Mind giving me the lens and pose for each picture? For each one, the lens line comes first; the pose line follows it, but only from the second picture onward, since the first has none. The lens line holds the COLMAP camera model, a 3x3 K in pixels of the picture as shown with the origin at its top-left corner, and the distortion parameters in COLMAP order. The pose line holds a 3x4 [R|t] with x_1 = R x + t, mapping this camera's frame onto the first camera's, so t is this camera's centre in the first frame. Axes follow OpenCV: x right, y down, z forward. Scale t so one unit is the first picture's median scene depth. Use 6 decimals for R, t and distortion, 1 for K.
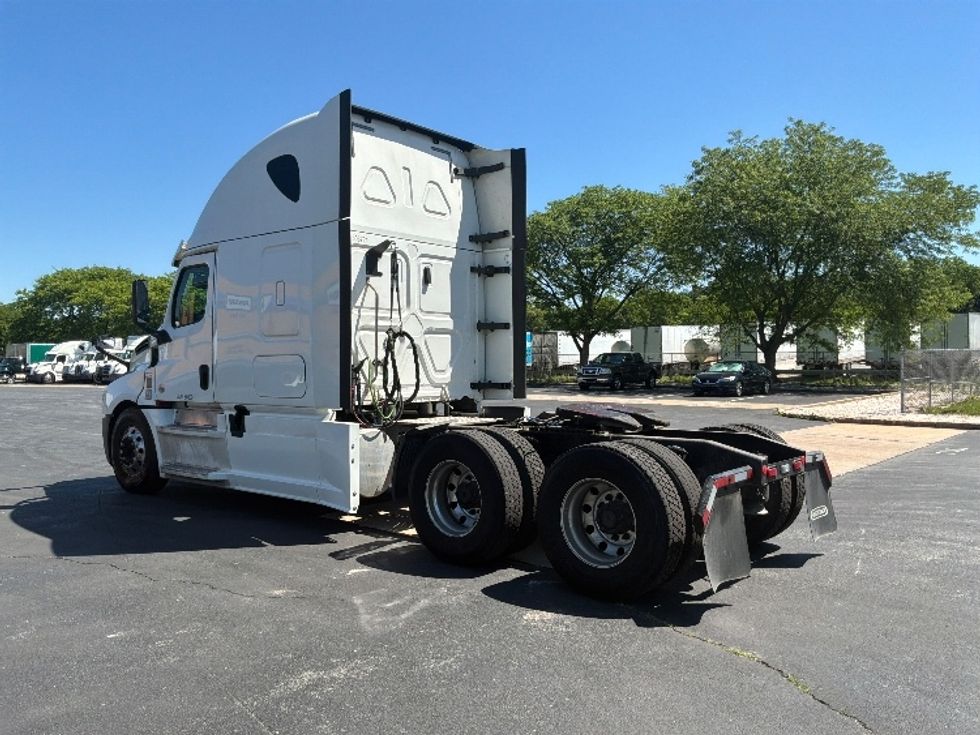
lens RADIAL K [[807.4, 0, 490.0], [0, 807.4, 367.5], [0, 0, 1]] dist [0.142108, -0.300735]
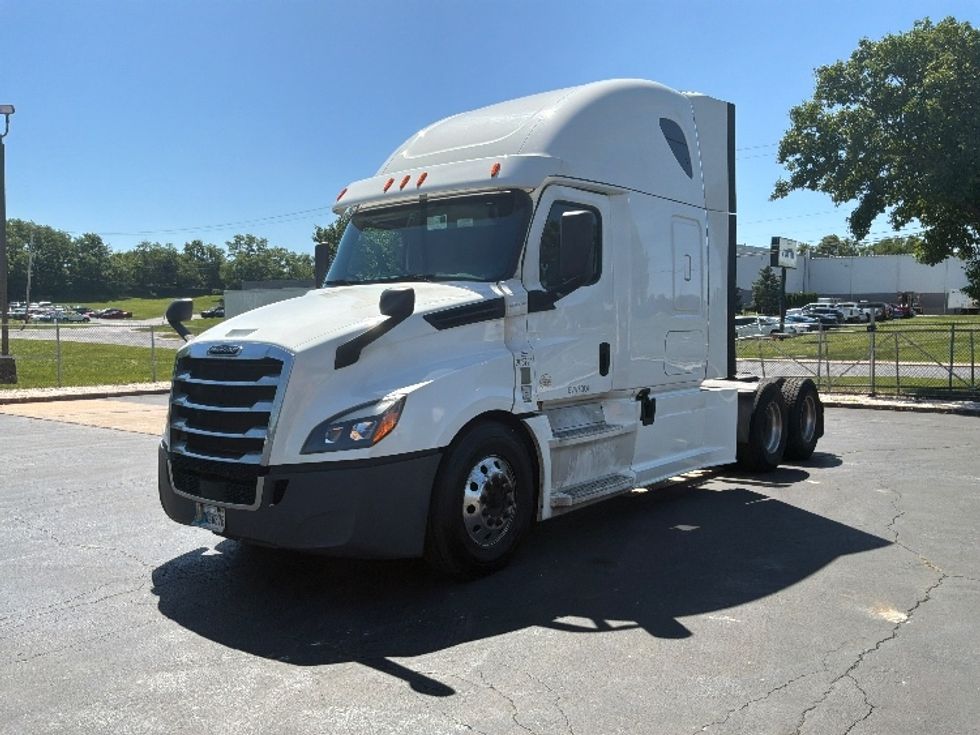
lens RADIAL K [[807.4, 0, 490.0], [0, 807.4, 367.5], [0, 0, 1]] dist [0.142108, -0.300735]
pose [[-0.030280, -0.045934, 0.998485, -1.349762], [0.012970, 0.998841, 0.046343, -0.020796], [-0.999457, 0.014354, -0.029649, 1.386836]]
